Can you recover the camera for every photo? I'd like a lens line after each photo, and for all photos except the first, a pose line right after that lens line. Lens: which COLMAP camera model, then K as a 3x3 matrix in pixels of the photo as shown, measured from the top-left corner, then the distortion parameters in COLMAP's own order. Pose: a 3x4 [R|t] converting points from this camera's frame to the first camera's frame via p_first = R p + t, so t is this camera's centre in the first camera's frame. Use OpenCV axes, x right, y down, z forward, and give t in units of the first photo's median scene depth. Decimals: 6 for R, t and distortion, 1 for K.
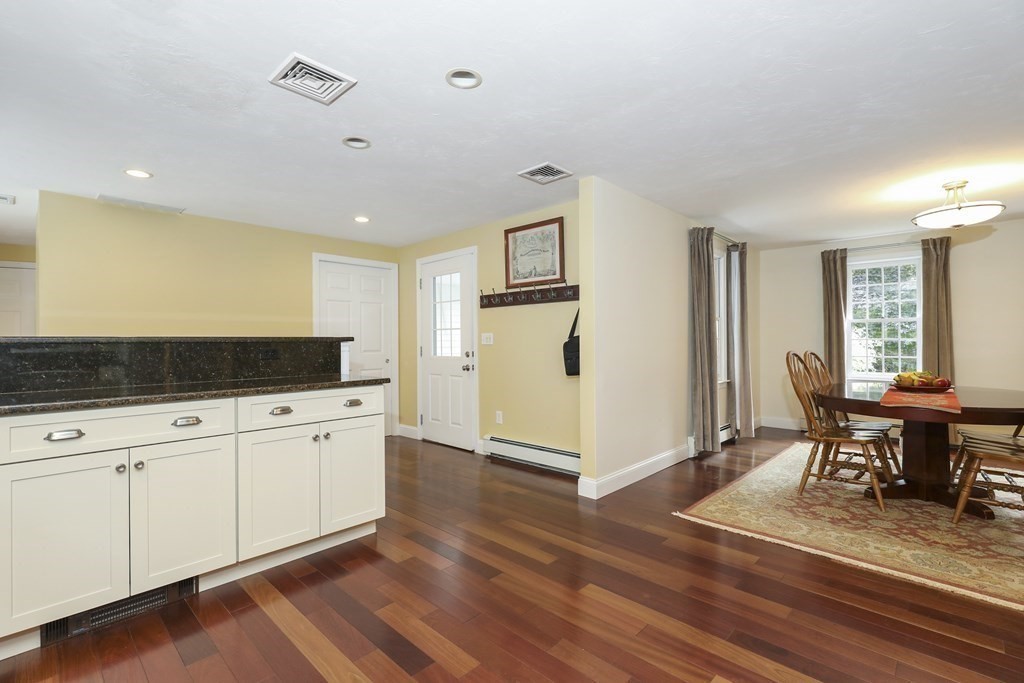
lens RADIAL K [[465.3, 0, 509.3], [0, 465.3, 337.1], [0, 0, 1]] dist [0.001685, -0.001765]
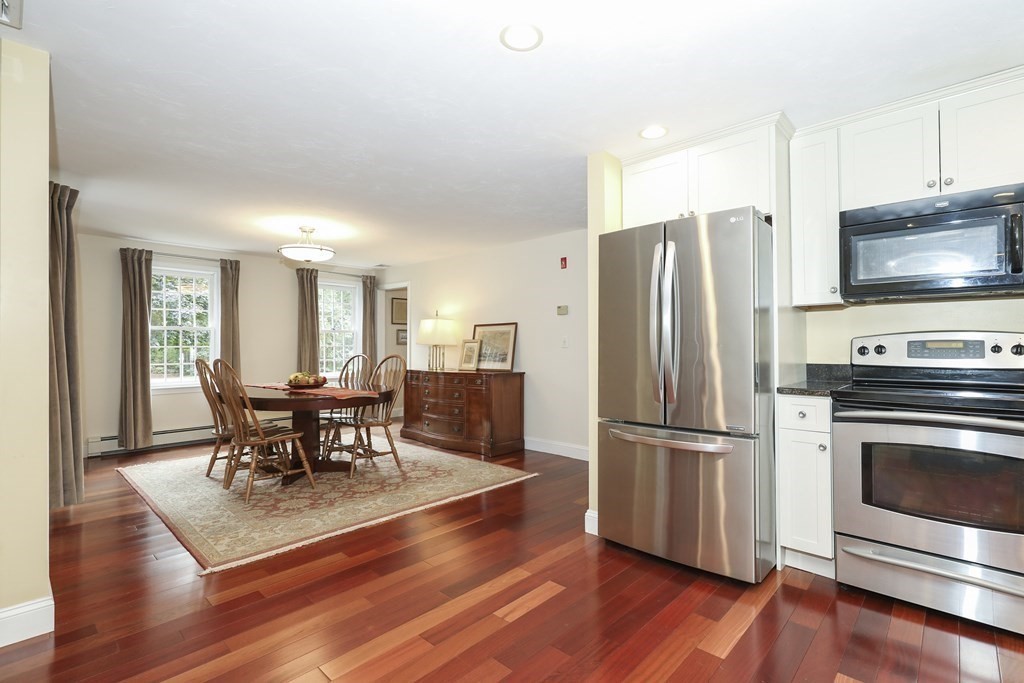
lens RADIAL K [[465.3, 0, 517.6], [0, 465.3, 343.5], [0, 0, 1]] dist [0.001685, -0.001765]
pose [[-0.019047, 0.012254, 0.999743, -0.424598], [-0.005805, 0.999907, -0.012366, 0.009638], [-0.999802, -0.006039, -0.018975, 0.503724]]
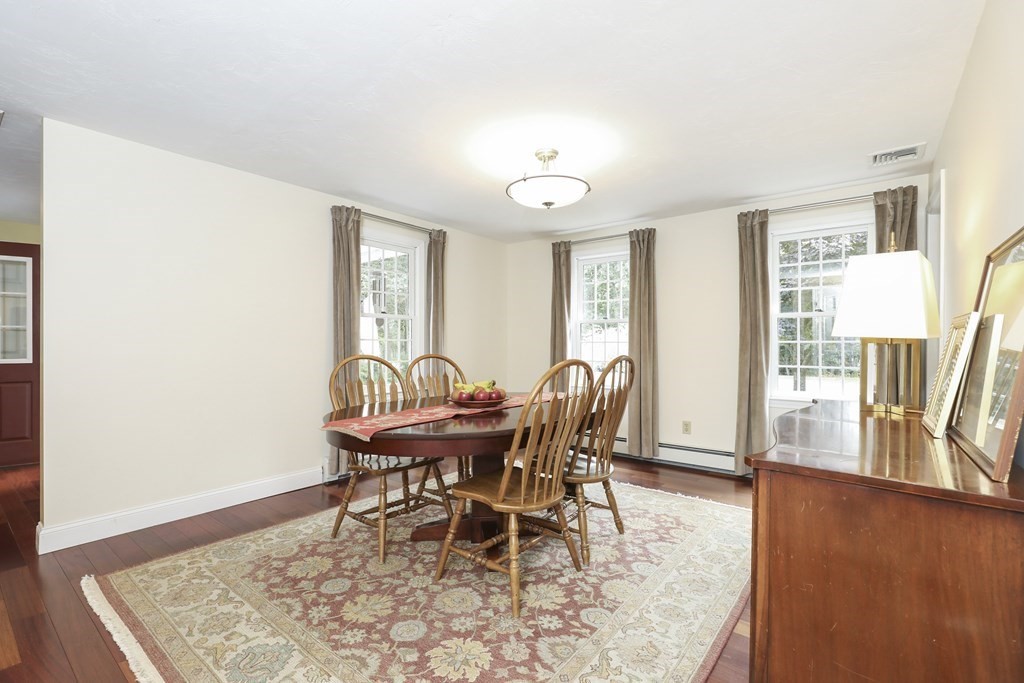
lens RADIAL K [[465.3, 0, 510.0], [0, 465.3, 341.4], [0, 0, 1]] dist [0.001685, -0.001765]
pose [[0.995325, 0.006765, 0.096346, 0.948997], [-0.007226, 0.999964, 0.004439, 0.001312], [-0.096312, -0.005114, 0.995338, 0.213896]]
